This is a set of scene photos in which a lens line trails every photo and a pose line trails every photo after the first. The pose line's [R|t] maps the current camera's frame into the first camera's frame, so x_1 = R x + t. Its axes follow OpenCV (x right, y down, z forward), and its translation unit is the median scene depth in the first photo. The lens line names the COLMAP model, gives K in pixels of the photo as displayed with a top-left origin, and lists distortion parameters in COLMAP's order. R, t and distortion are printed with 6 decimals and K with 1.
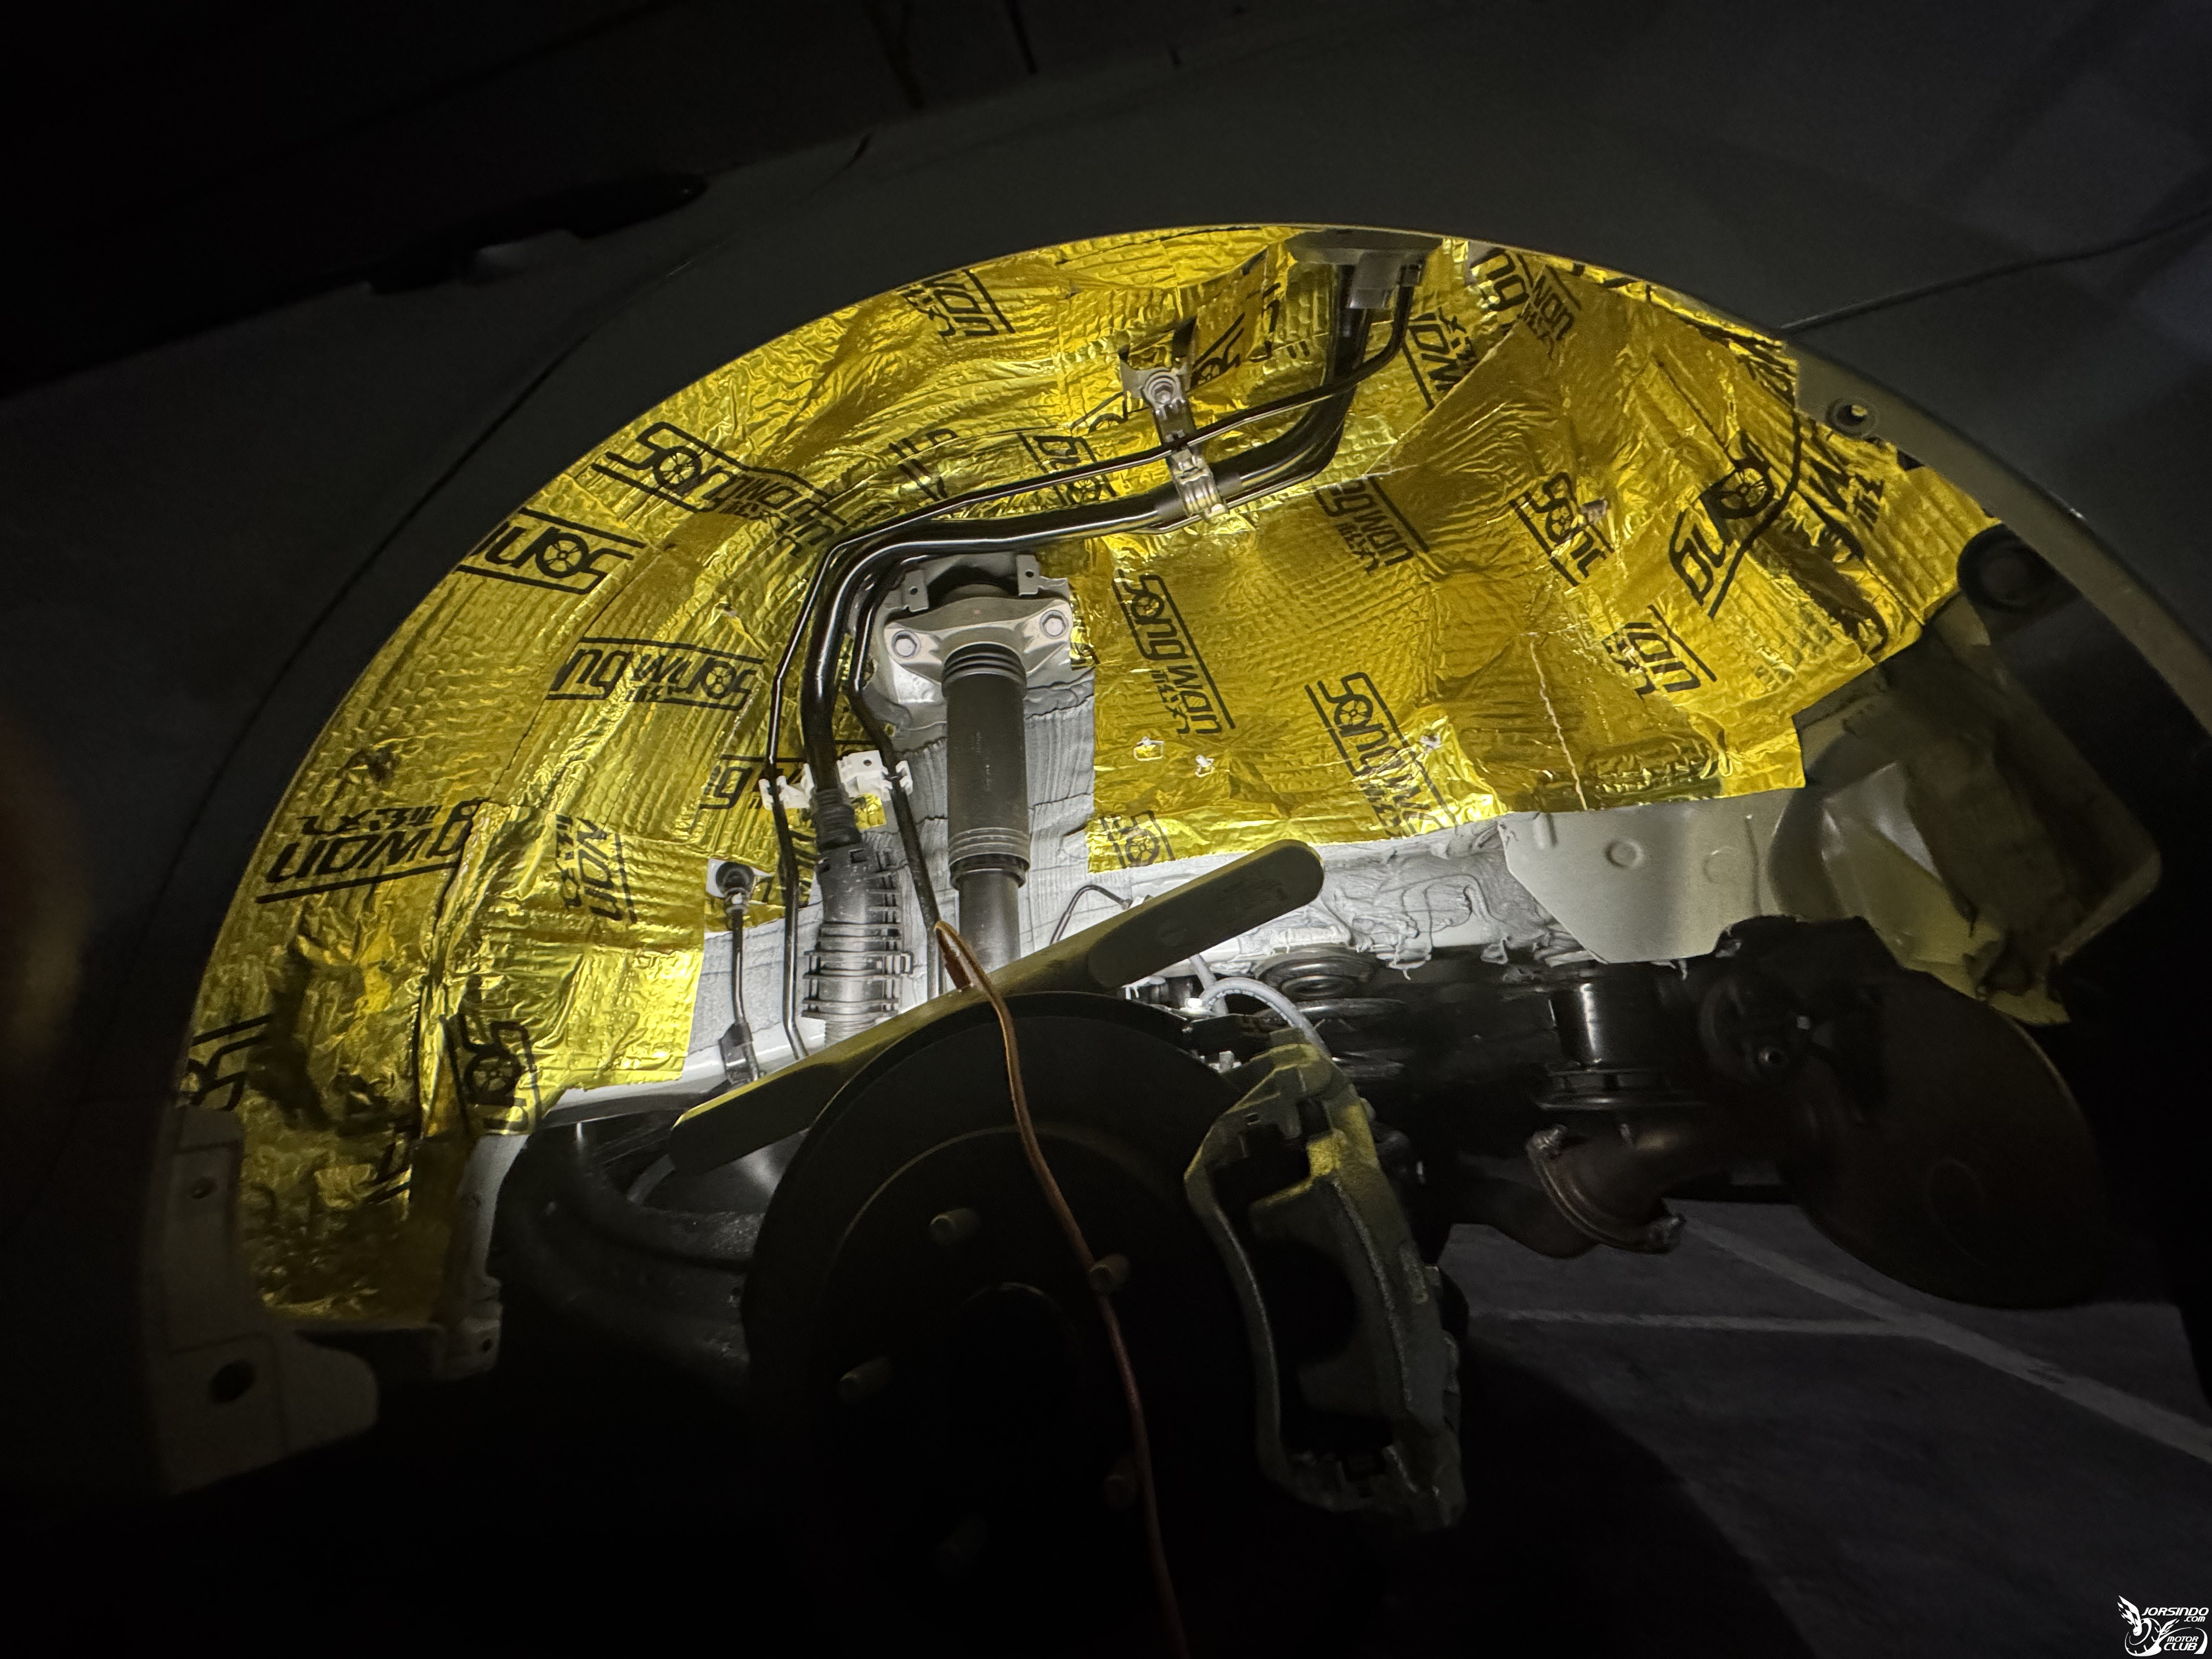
lens RADIAL K [[894.8, 0, 1111.1], [0, 894.8, 845.3], [0, 0, 1]] dist [-0.001219, 0.000026]
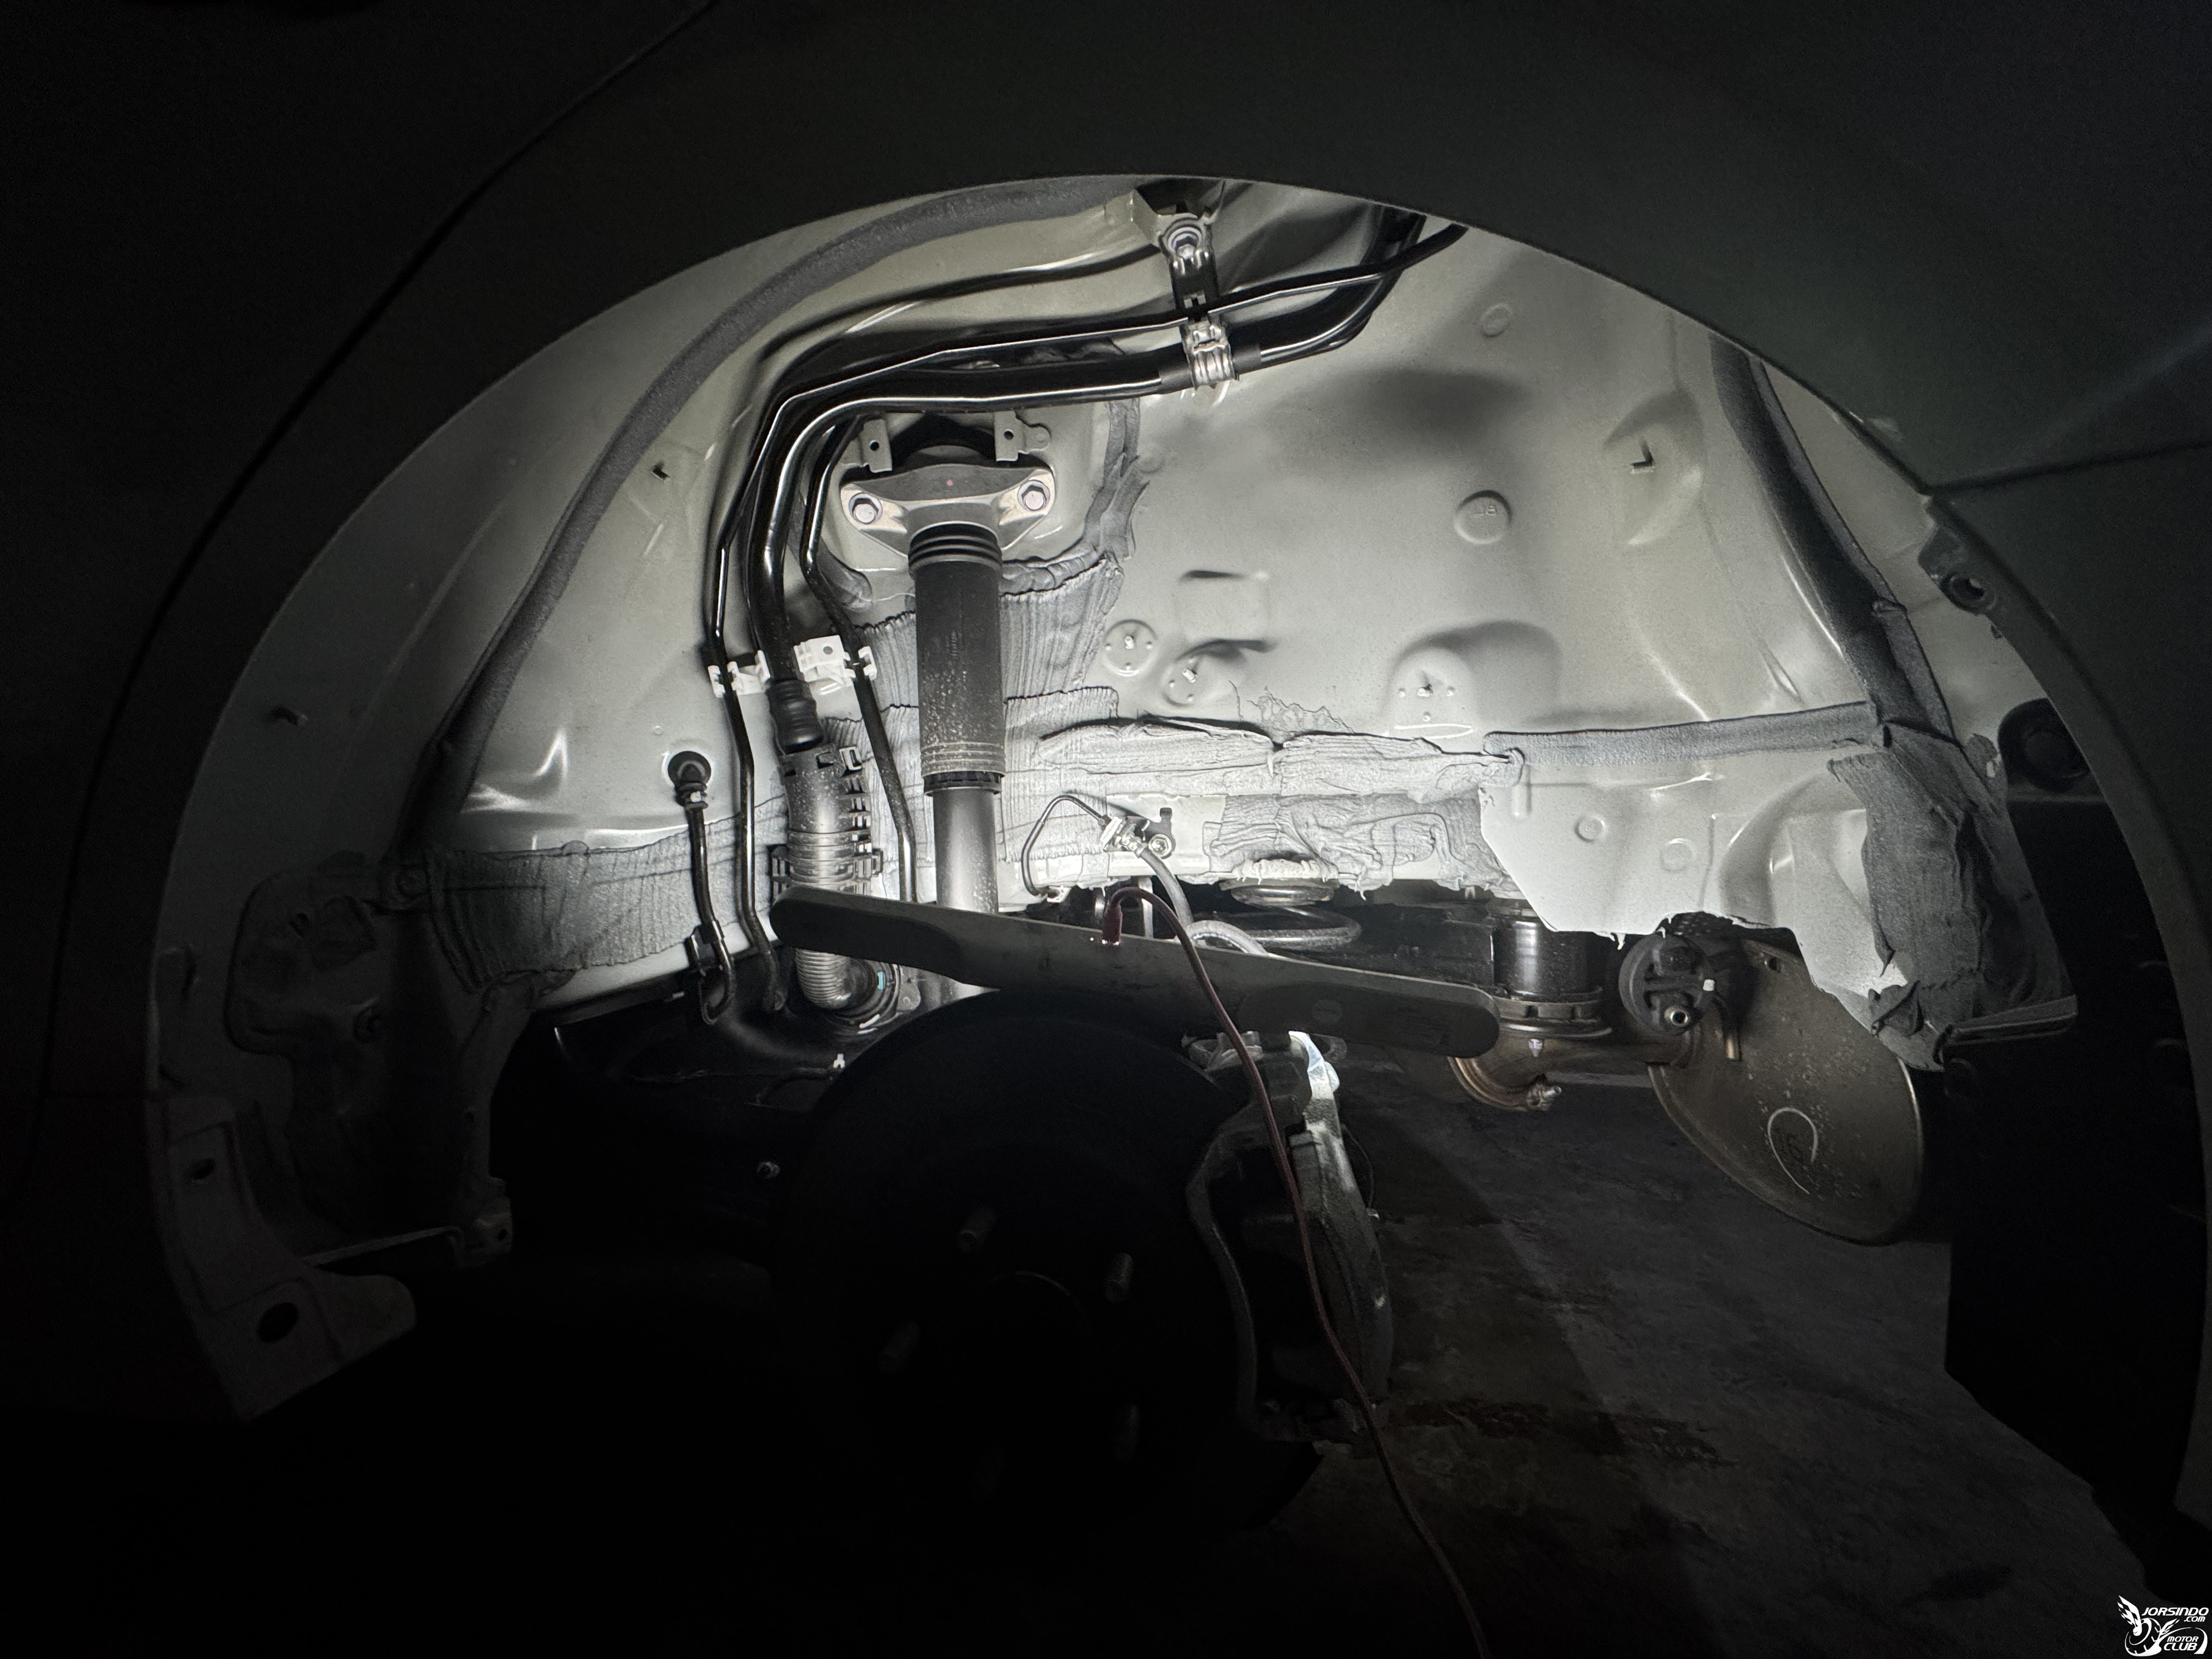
lens RADIAL K [[894.8, 0, 1108.1], [0, 894.8, 840.7], [0, 0, 1]] dist [-0.001219, 0.000026]
pose [[0.993928, 0.031980, 0.105285, -0.077980], [-0.061813, 0.953867, 0.293797, -0.197687], [-0.091032, -0.298521, 0.950052, 0.040583]]
